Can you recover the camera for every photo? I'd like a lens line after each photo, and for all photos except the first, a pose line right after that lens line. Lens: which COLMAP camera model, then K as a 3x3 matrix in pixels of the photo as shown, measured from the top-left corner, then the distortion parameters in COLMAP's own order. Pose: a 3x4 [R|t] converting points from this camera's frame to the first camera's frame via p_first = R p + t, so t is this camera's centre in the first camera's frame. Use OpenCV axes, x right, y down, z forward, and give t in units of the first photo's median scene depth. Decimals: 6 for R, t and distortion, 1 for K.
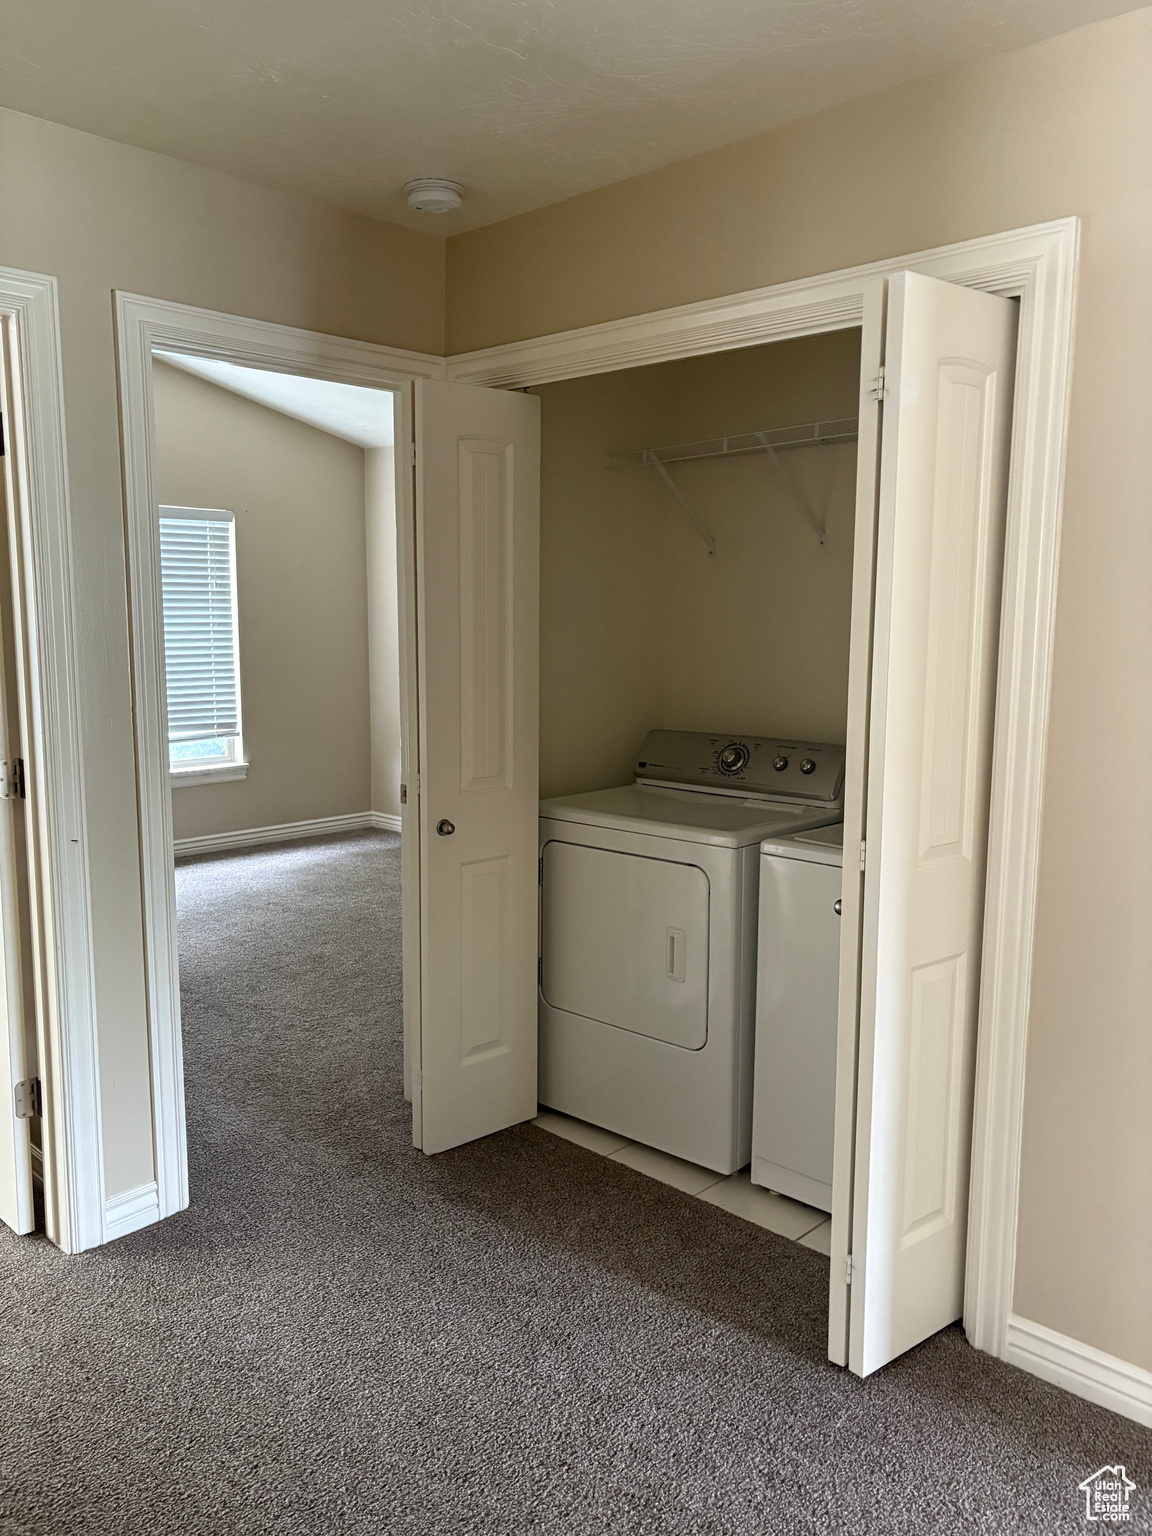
lens RADIAL K [[1157.8, 0, 574.9], [0, 1157.8, 770.5], [0, 0, 1]] dist [0.039183, -0.036102]
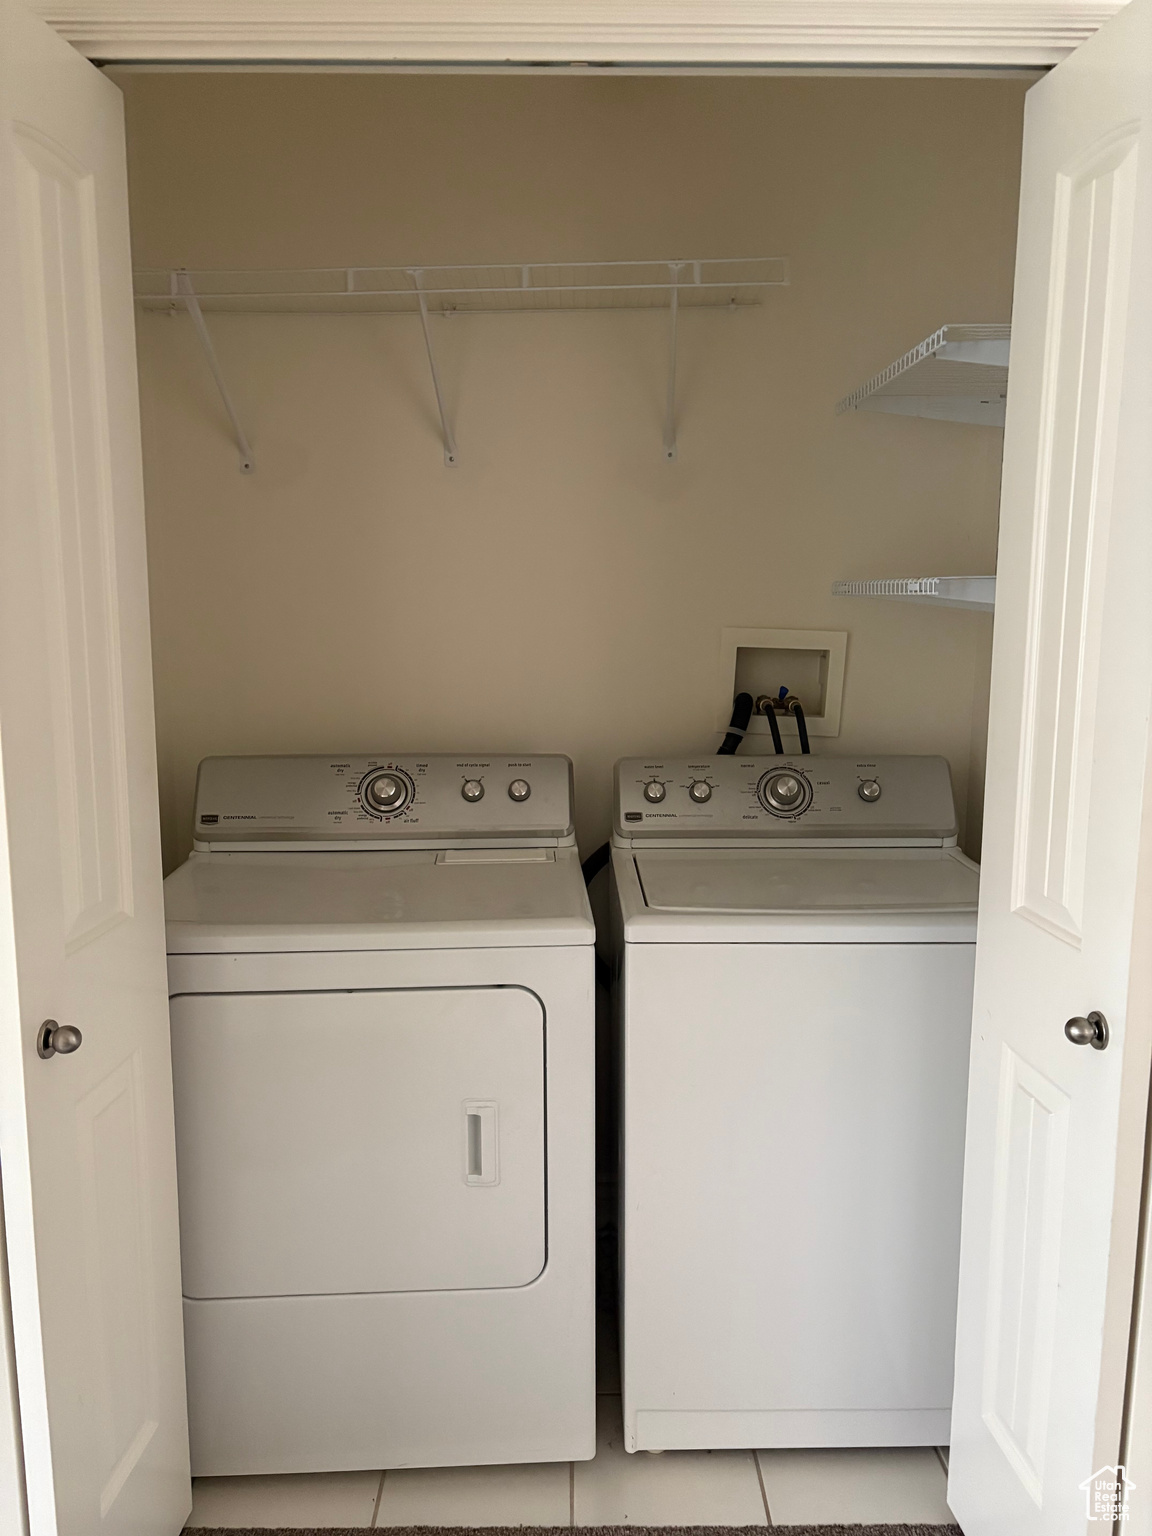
lens RADIAL K [[1157.8, 0, 576.4], [0, 1157.8, 767.5], [0, 0, 1]] dist [0.039183, -0.036102]
pose [[0.706088, -0.113457, 0.698976, -0.245596], [0.100249, 0.993155, 0.059938, -0.053714], [-0.700992, 0.027750, 0.712629, 0.500097]]
